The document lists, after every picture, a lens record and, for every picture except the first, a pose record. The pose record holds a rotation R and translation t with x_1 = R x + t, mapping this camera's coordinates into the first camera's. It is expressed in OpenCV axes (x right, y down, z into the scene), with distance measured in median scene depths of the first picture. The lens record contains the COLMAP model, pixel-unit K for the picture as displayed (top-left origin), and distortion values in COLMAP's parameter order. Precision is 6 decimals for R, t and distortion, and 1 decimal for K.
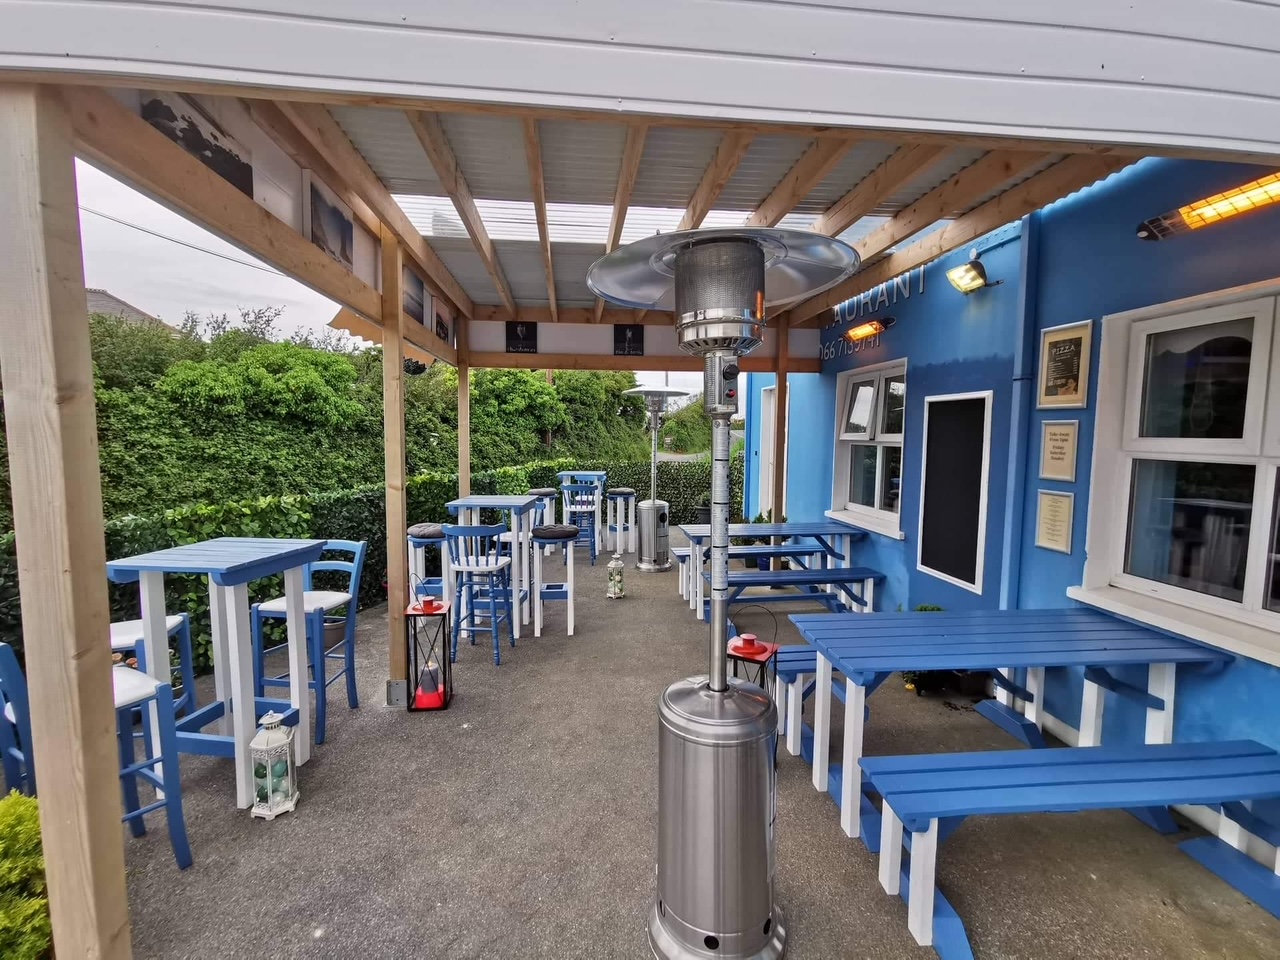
lens RADIAL K [[580.6, 0, 640.0], [0, 580.6, 480.0], [0, 0, 1]] dist [-0.003057, -0.000404]
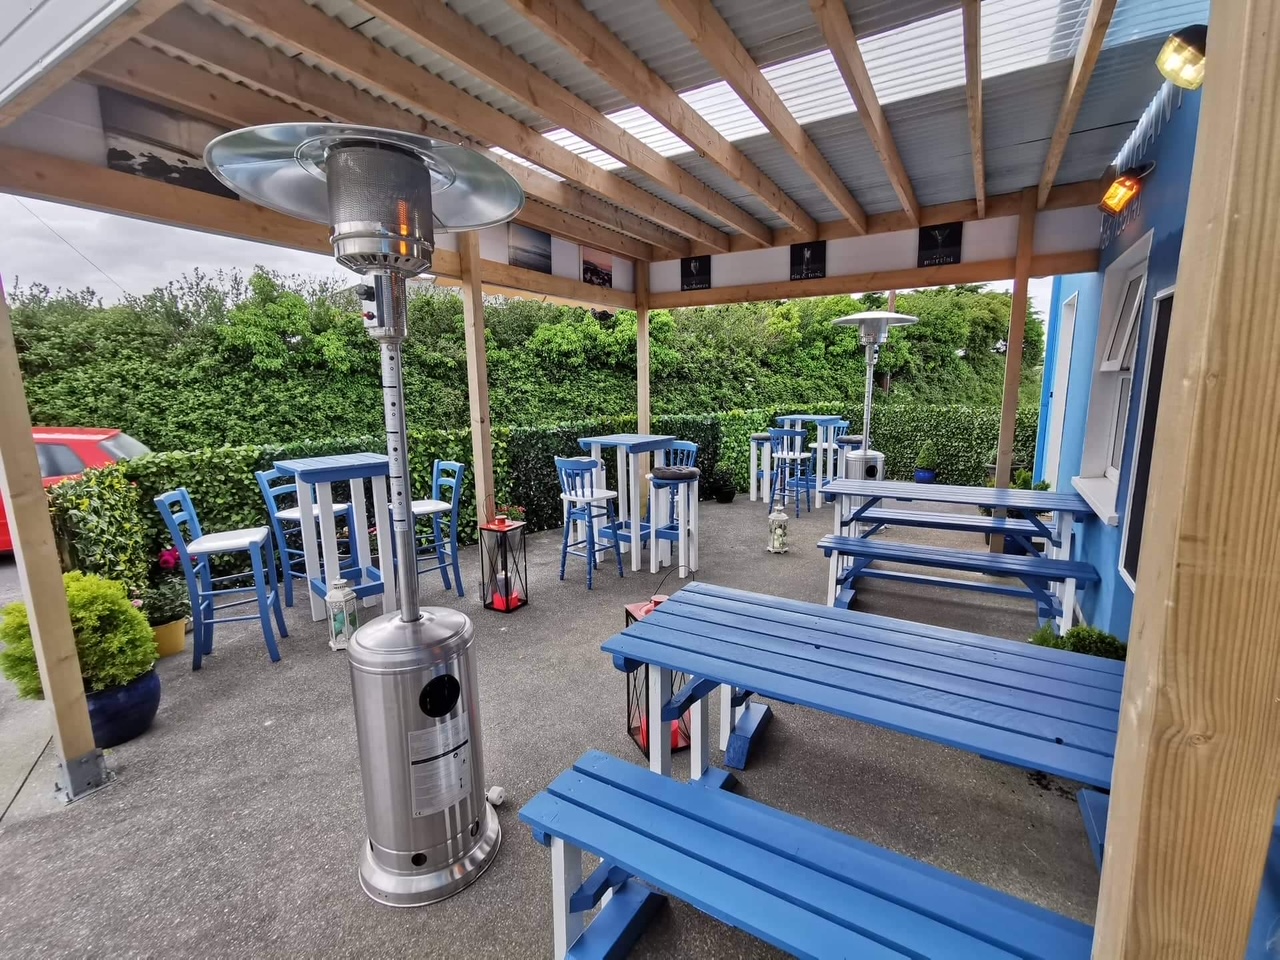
lens RADIAL K [[583.2, 0, 640.0], [0, 583.2, 480.0], [0, 0, 1]] dist [0.000120, 0.000978]
pose [[0.802412, 0.083166, -0.590947, 0.320718], [-0.029446, 0.994553, 0.099984, 0.002978], [0.596044, -0.062827, 0.800490, 0.140142]]
